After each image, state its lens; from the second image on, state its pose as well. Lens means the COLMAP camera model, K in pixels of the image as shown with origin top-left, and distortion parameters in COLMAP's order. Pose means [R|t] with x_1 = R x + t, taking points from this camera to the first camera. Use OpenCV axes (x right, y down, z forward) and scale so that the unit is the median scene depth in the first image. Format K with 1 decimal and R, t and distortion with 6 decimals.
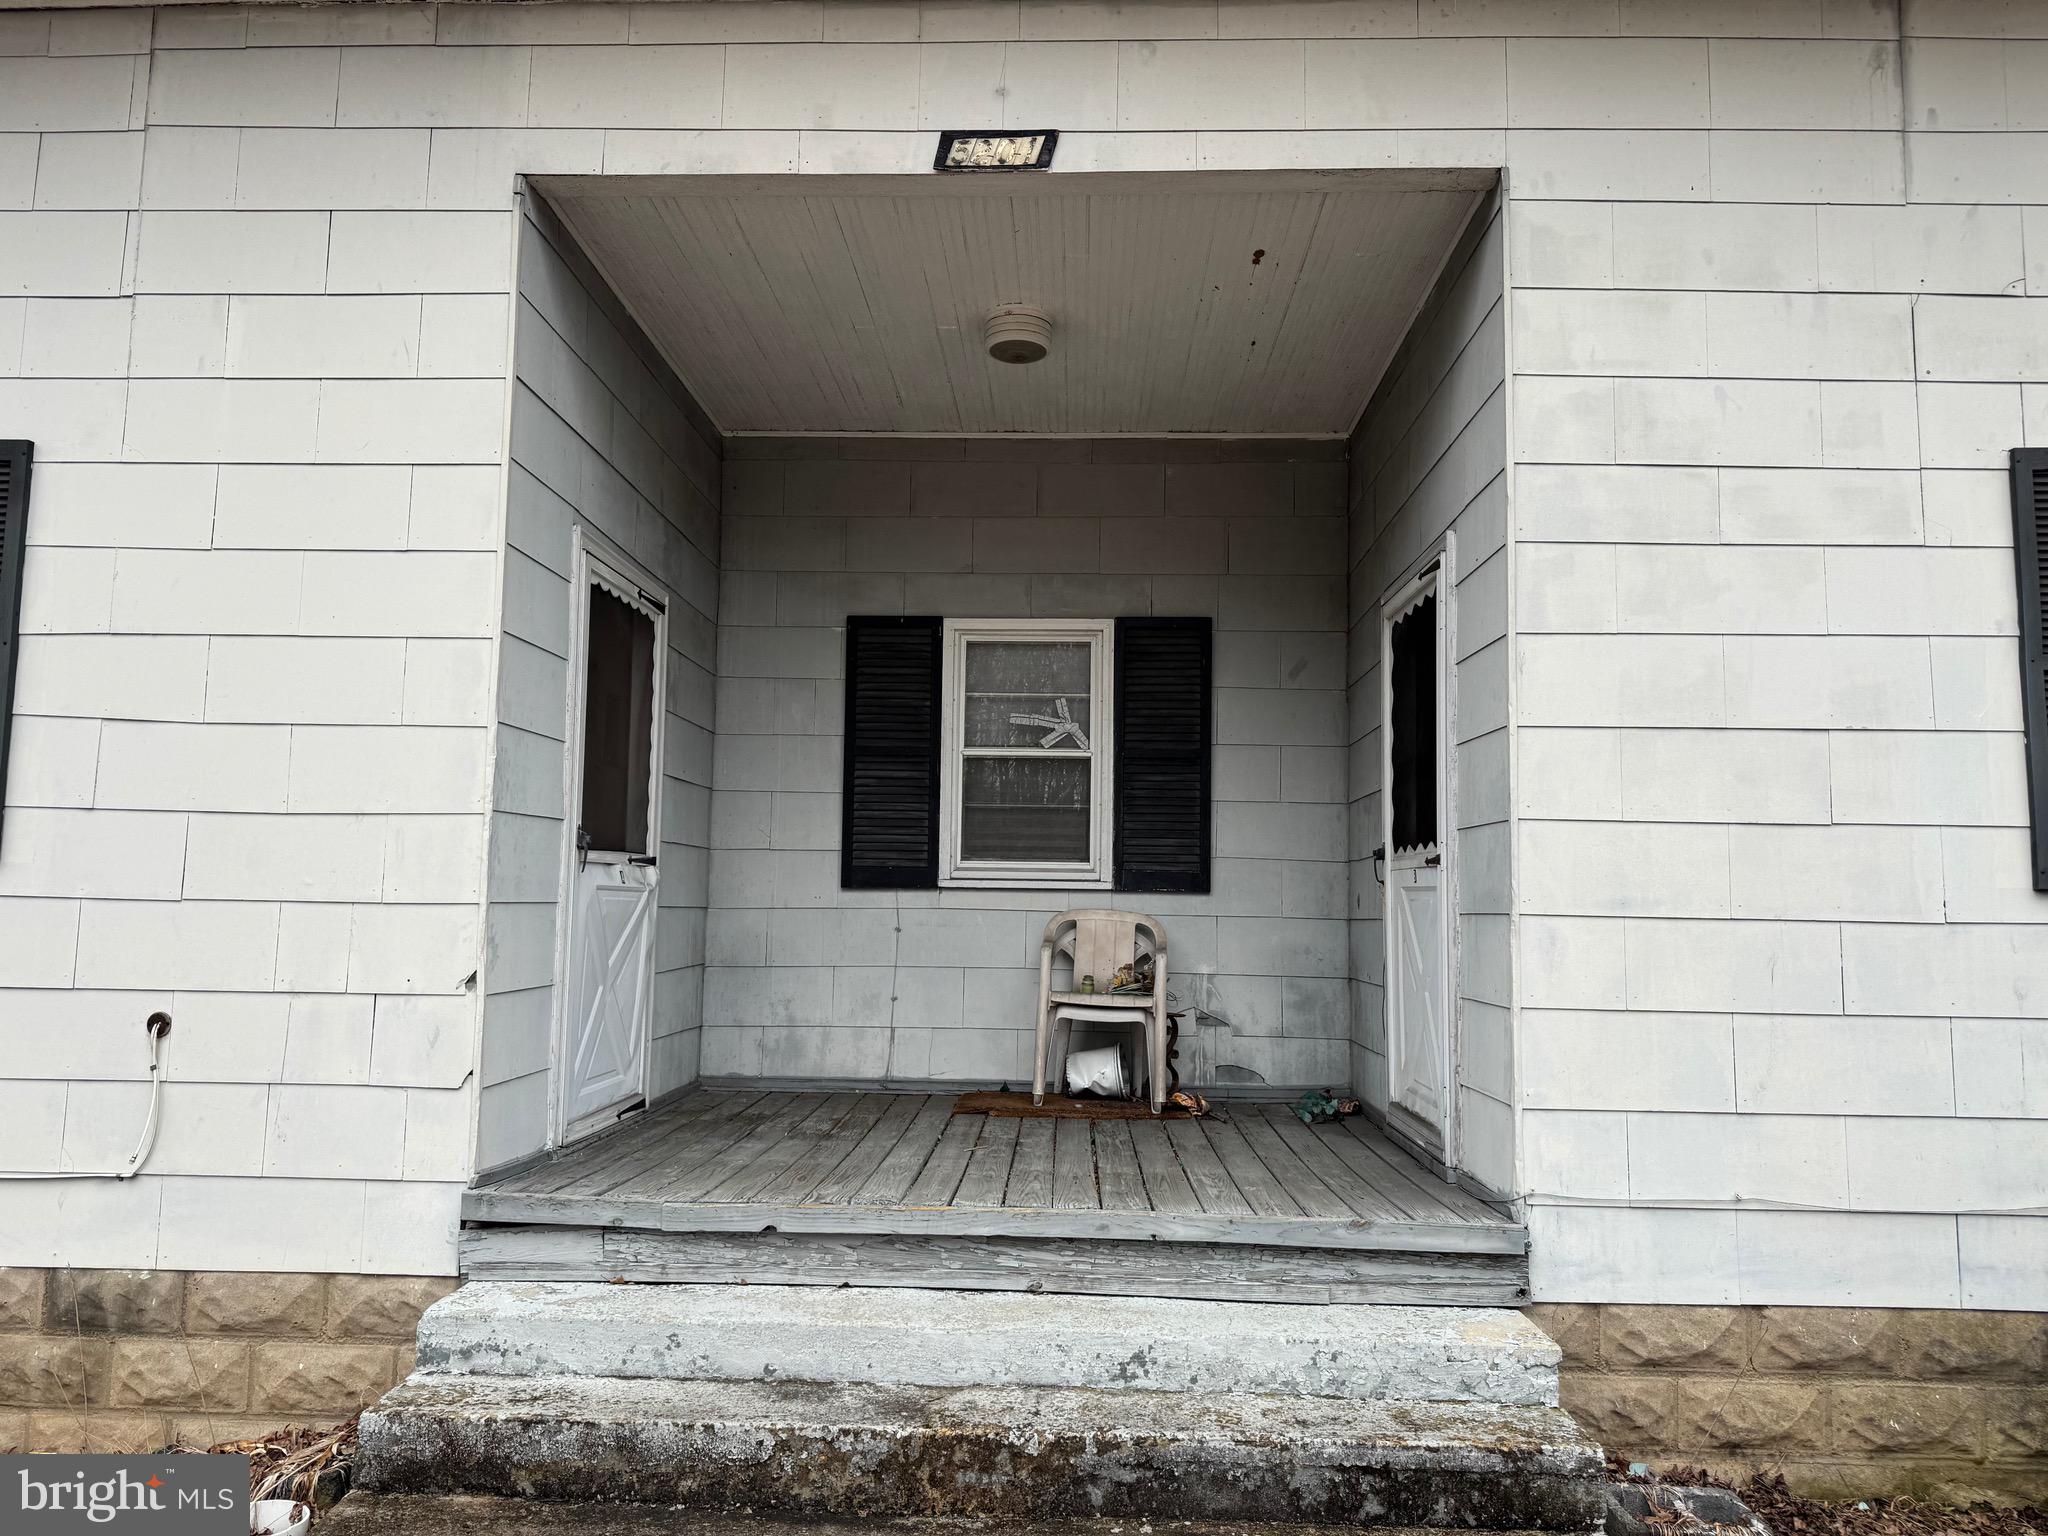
lens RADIAL K [[1436.4, 0, 1023.1], [0, 1436.4, 772.8], [0, 0, 1]] dist [0.130674, -0.177285]
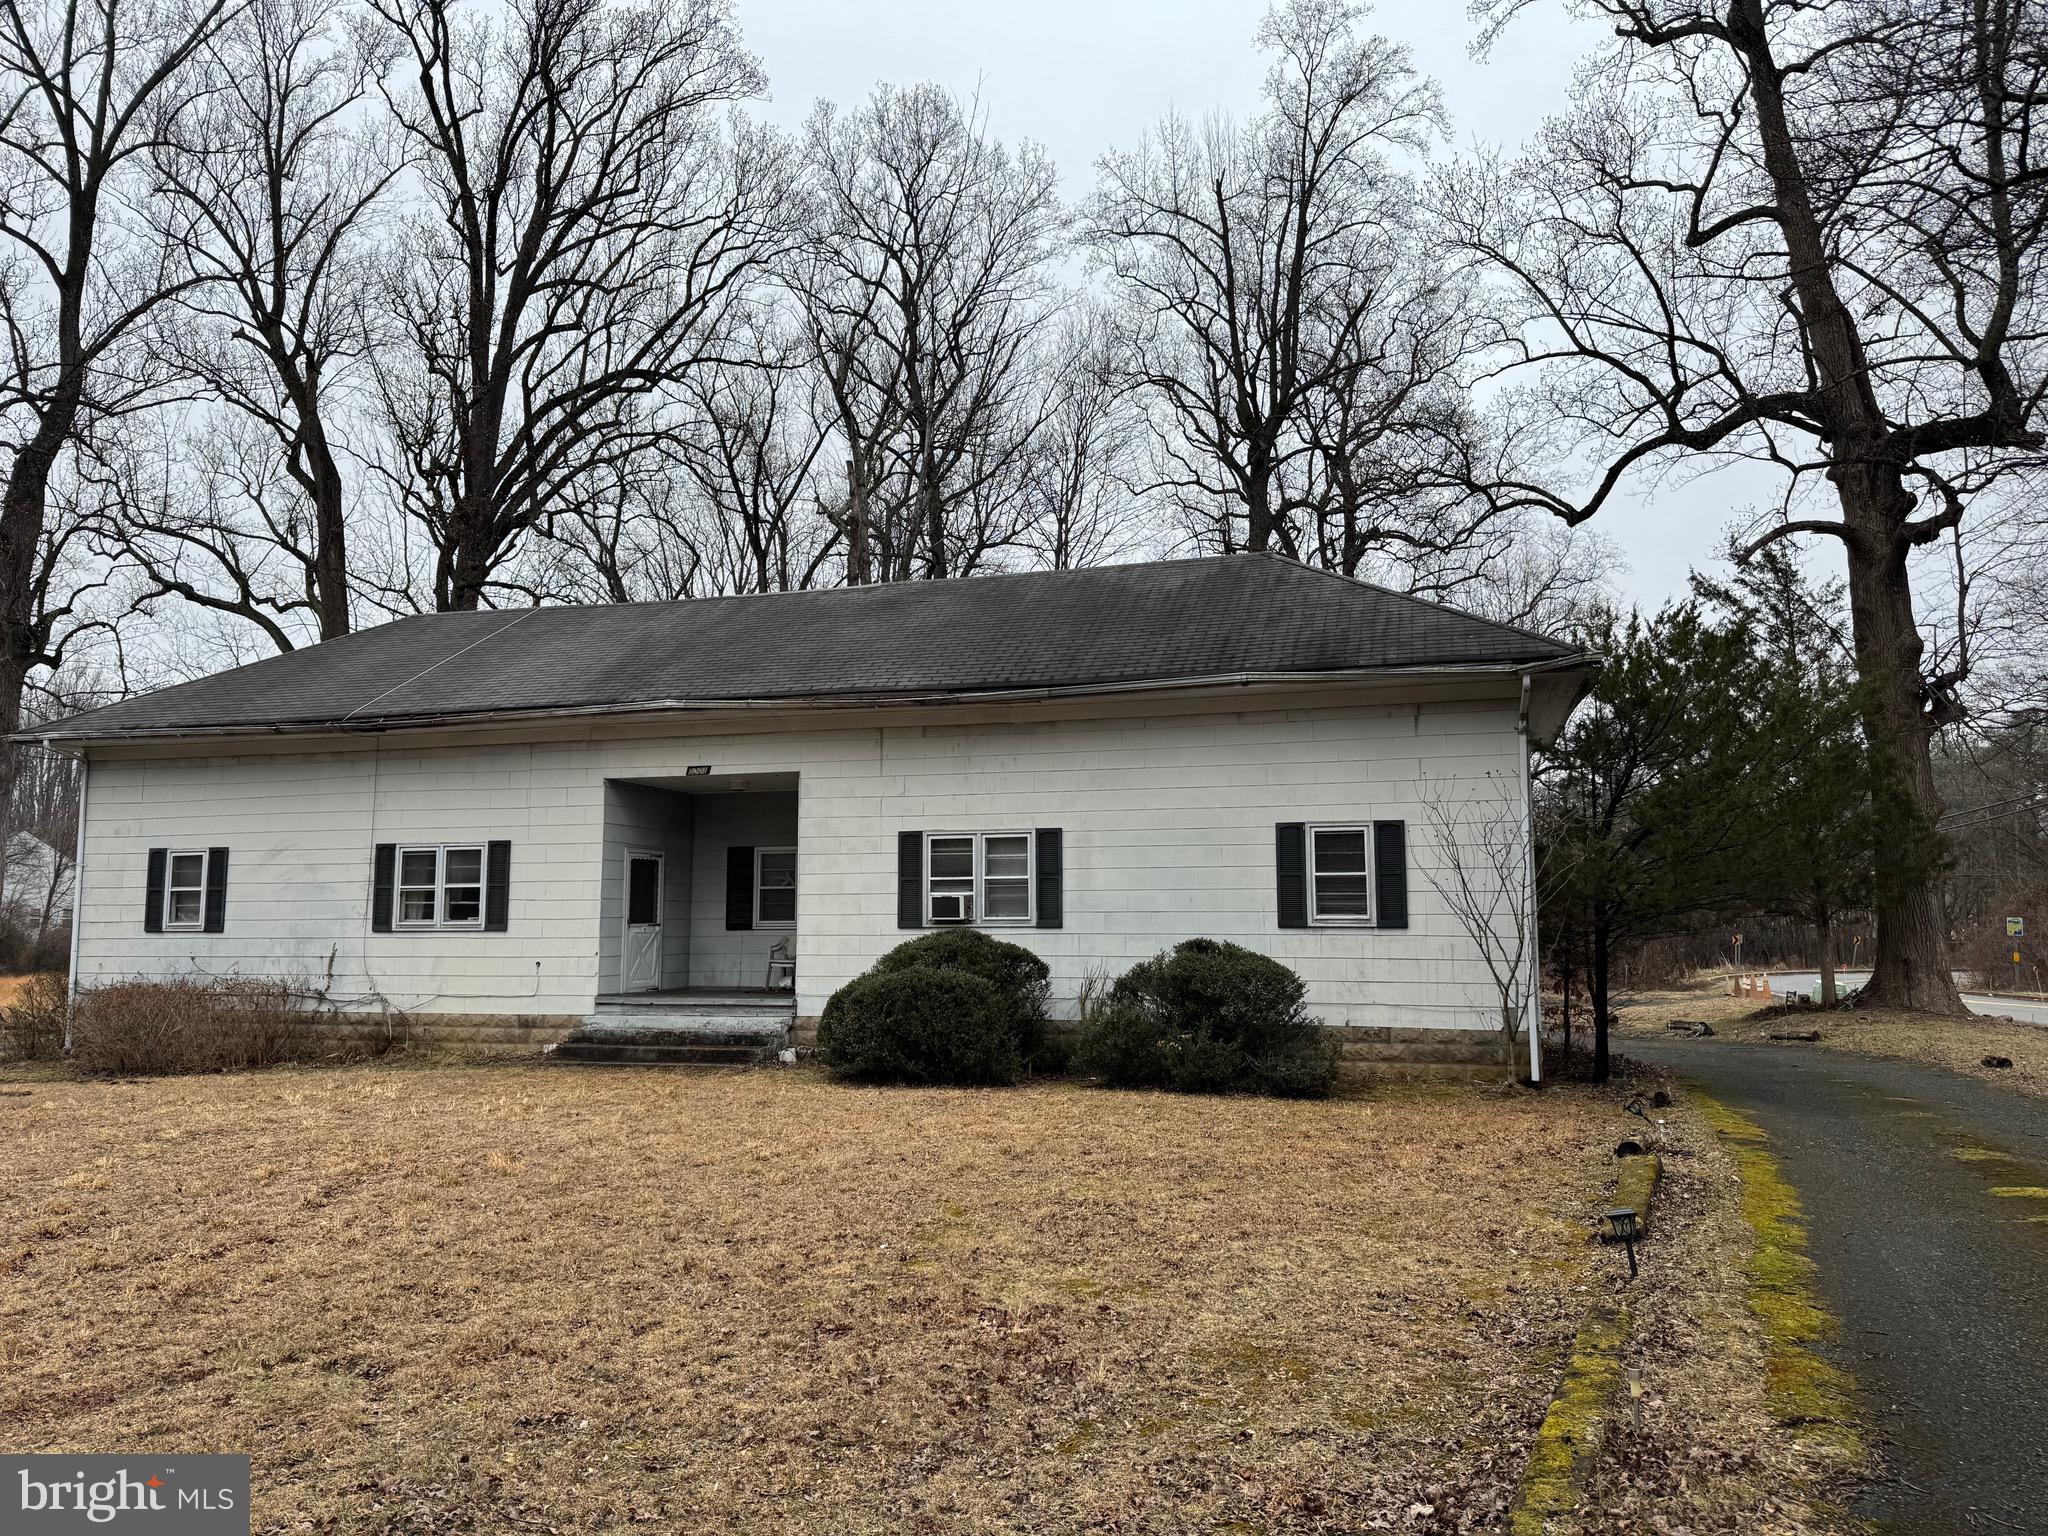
lens RADIAL K [[1442.7, 0, 1024.5], [0, 1442.7, 761.4], [0, 0, 1]] dist [0.152012, -0.249492]
pose [[0.967728, -0.043971, -0.248129, 2.103740], [0.038125, 0.998872, -0.028320, -0.285165], [0.249095, 0.017946, 0.968313, -3.159595]]
